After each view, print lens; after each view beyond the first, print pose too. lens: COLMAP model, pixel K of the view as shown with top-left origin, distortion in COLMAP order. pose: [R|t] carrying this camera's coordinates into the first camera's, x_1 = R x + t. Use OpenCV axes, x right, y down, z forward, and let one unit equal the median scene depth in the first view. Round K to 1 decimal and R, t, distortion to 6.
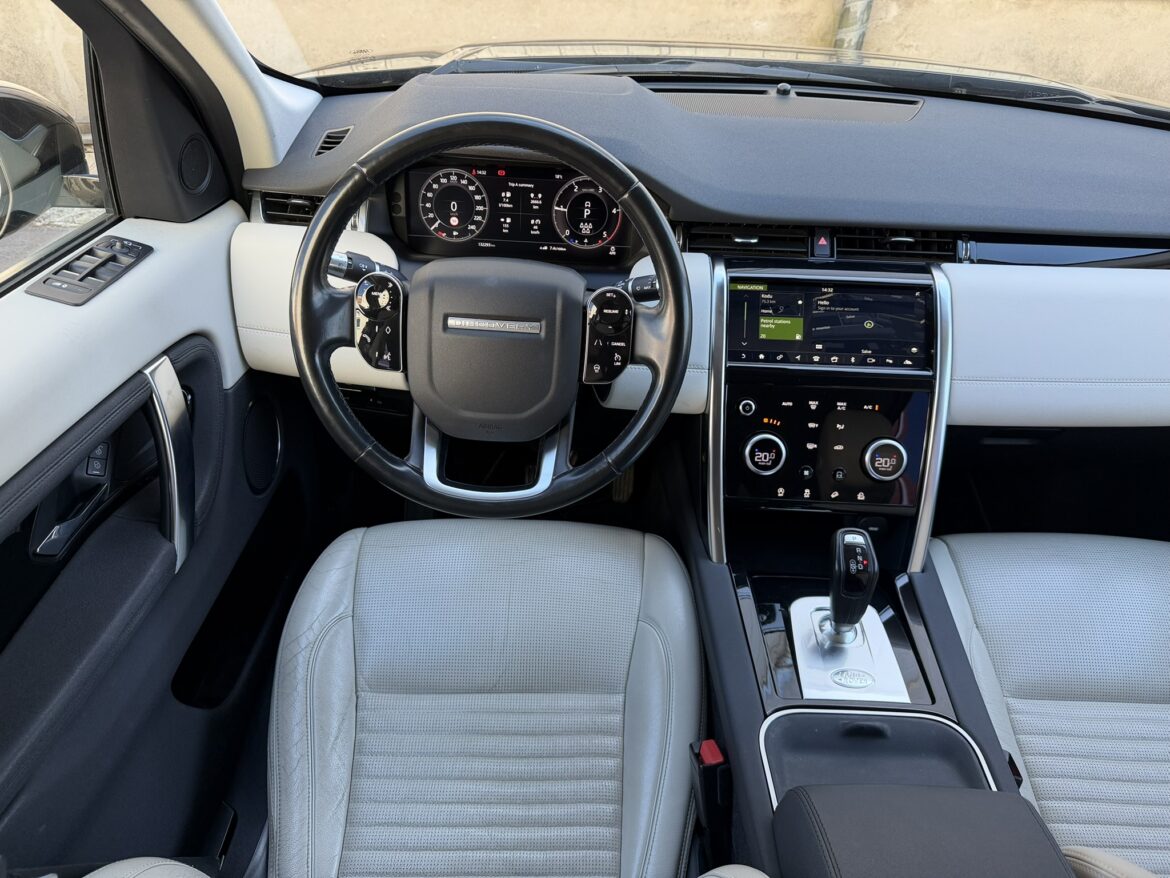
lens RADIAL K [[864.8, 0, 584.6], [0, 864.8, 445.3], [0, 0, 1]] dist [0.072704, -0.089503]
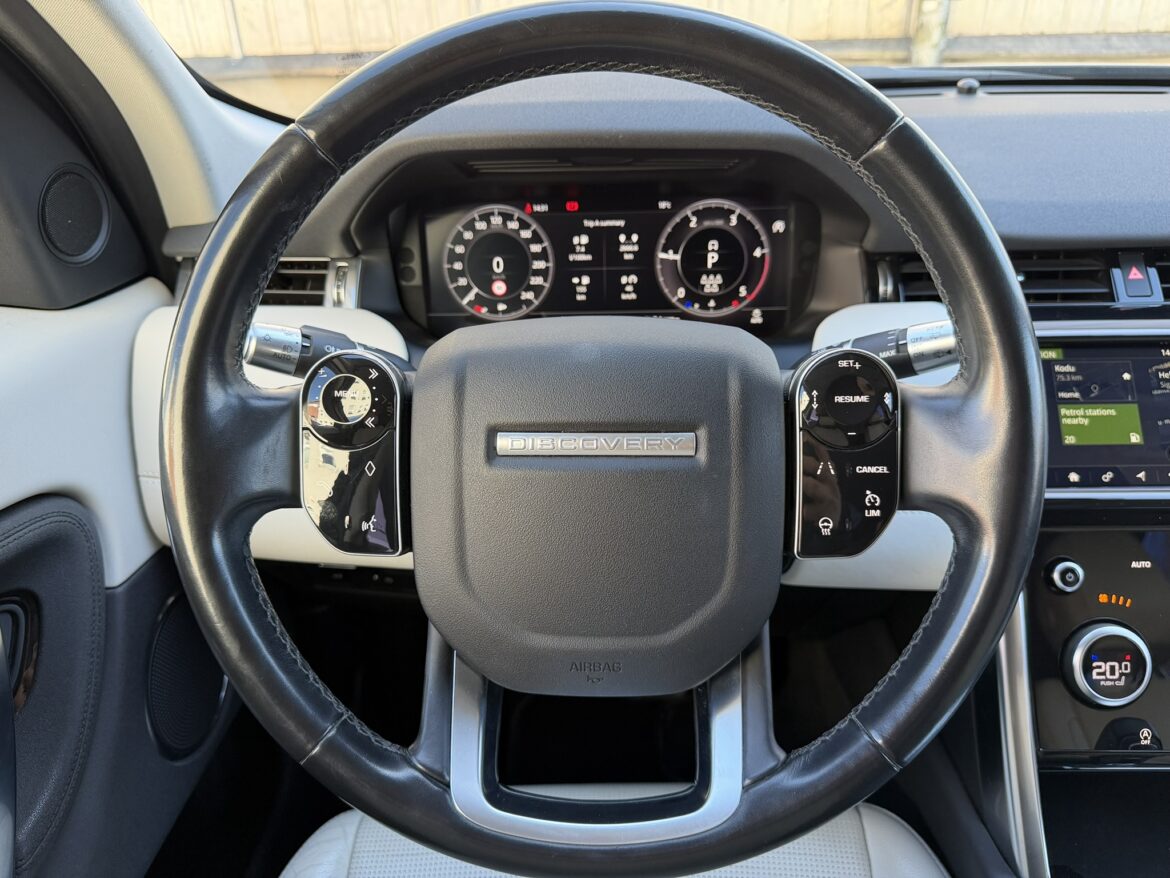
lens RADIAL K [[864.8, 0, 582.3], [0, 864.8, 439.8], [0, 0, 1]] dist [0.072704, -0.089503]
pose [[0.997174, -0.056335, -0.049707, -0.072208], [0.048510, 0.988007, -0.146594, -0.060603], [0.057370, 0.143768, 0.987947, 0.444640]]
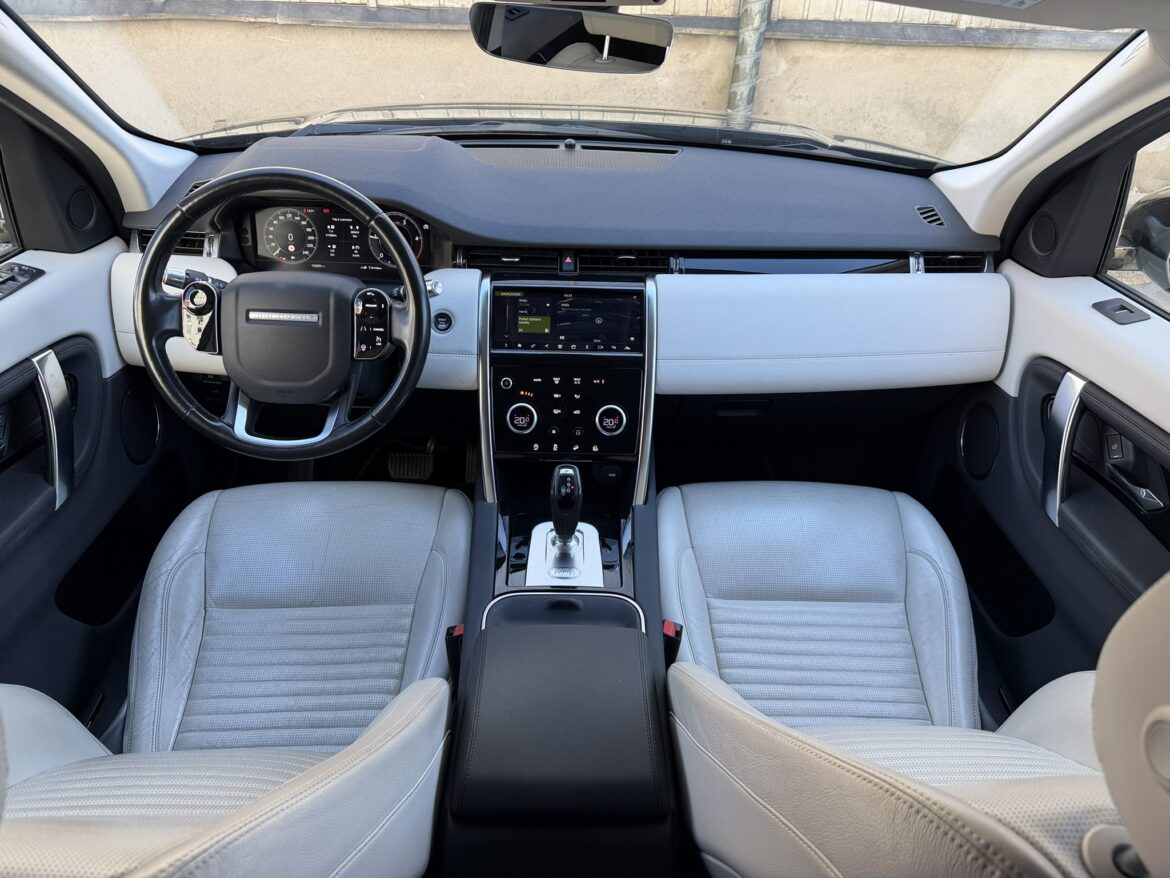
lens RADIAL K [[864.8, 0, 588.6], [0, 864.8, 445.1], [0, 0, 1]] dist [0.072704, -0.089503]
pose [[0.999490, -0.023917, 0.021154, 0.281086], [0.024879, 0.998609, -0.046492, 0.114468], [-0.020013, 0.046995, 0.998695, -0.314075]]
